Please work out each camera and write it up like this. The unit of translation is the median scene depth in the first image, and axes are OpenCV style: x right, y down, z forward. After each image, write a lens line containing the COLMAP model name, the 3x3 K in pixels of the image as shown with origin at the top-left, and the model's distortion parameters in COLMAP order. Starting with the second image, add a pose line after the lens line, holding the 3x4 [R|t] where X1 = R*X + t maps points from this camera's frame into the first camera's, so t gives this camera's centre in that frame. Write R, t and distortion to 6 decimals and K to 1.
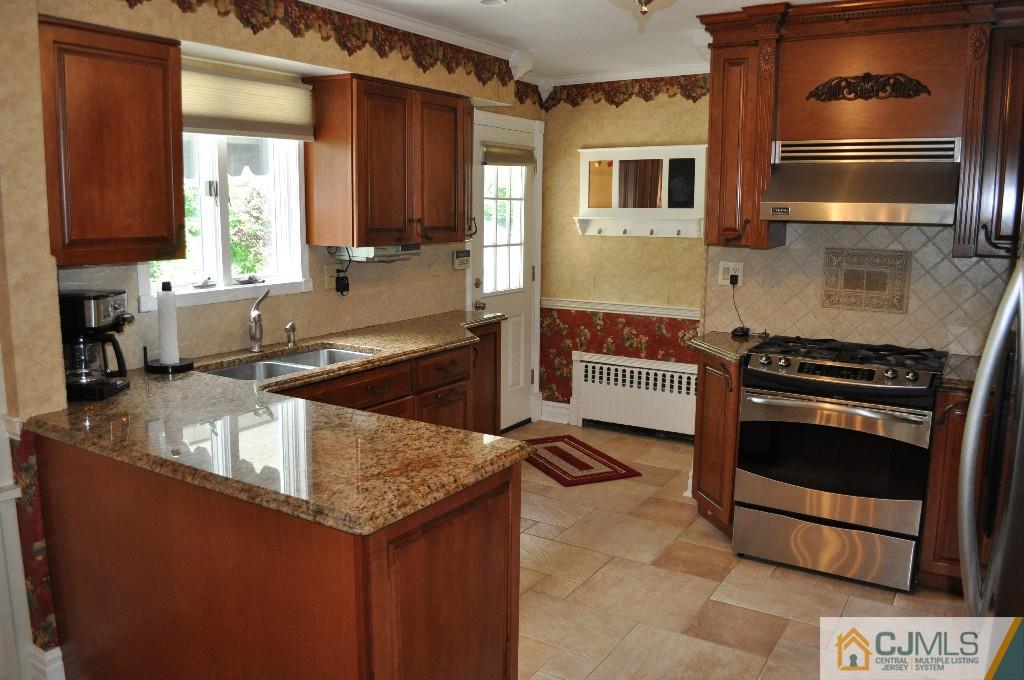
lens RADIAL K [[802.6, 0, 501.0], [0, 802.6, 339.5], [0, 0, 1]] dist [-0.088753, 0.019548]
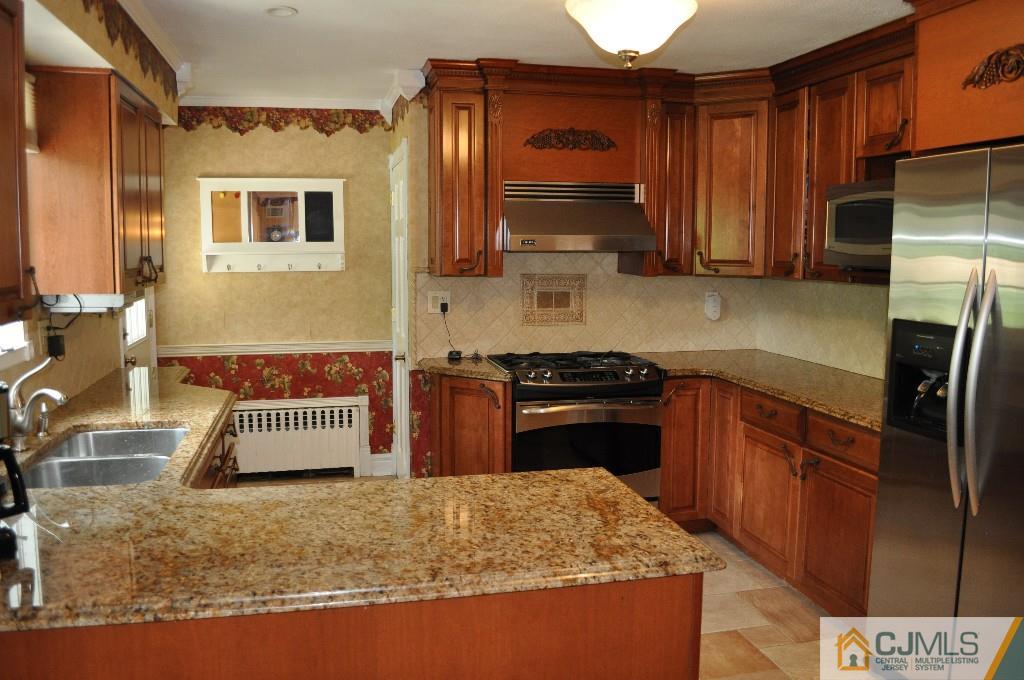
lens RADIAL K [[802.6, 0, 503.7], [0, 802.6, 338.0], [0, 0, 1]] dist [-0.088753, 0.019548]
pose [[0.699821, -0.086200, 0.709098, -0.463676], [0.116791, 0.993141, 0.005466, -0.034518], [-0.704706, 0.078991, 0.705089, 0.211715]]
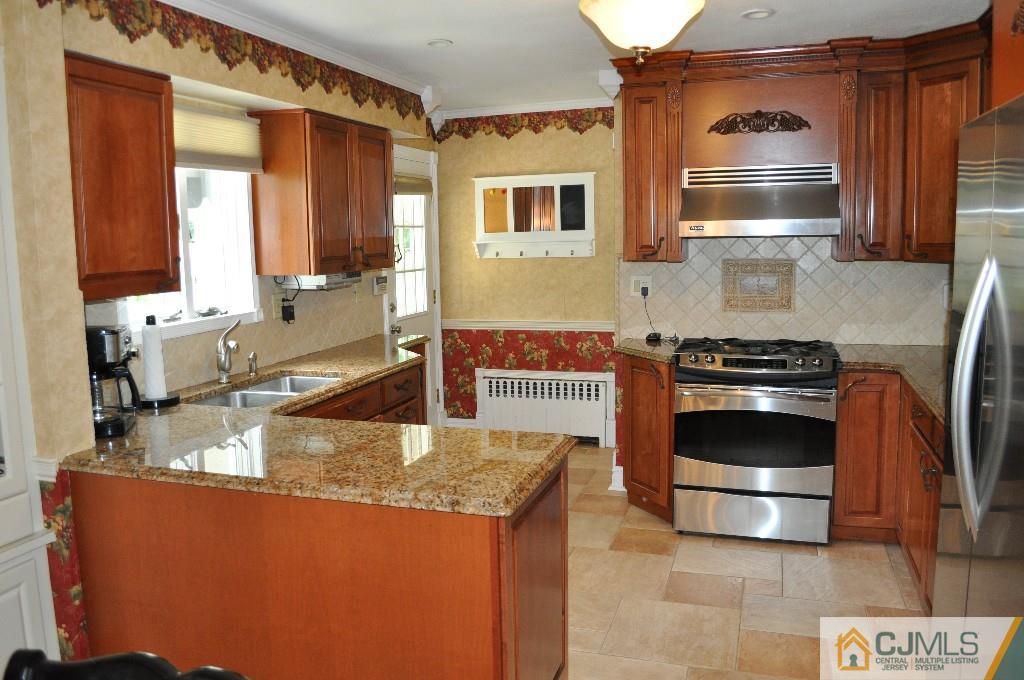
lens RADIAL K [[802.6, 0, 504.2], [0, 802.6, 337.6], [0, 0, 1]] dist [-0.088753, 0.019548]
pose [[0.969393, -0.058051, 0.238553, -0.193420], [0.066685, 0.997373, -0.028276, 0.010074], [-0.236285, 0.043319, 0.970718, -0.053481]]
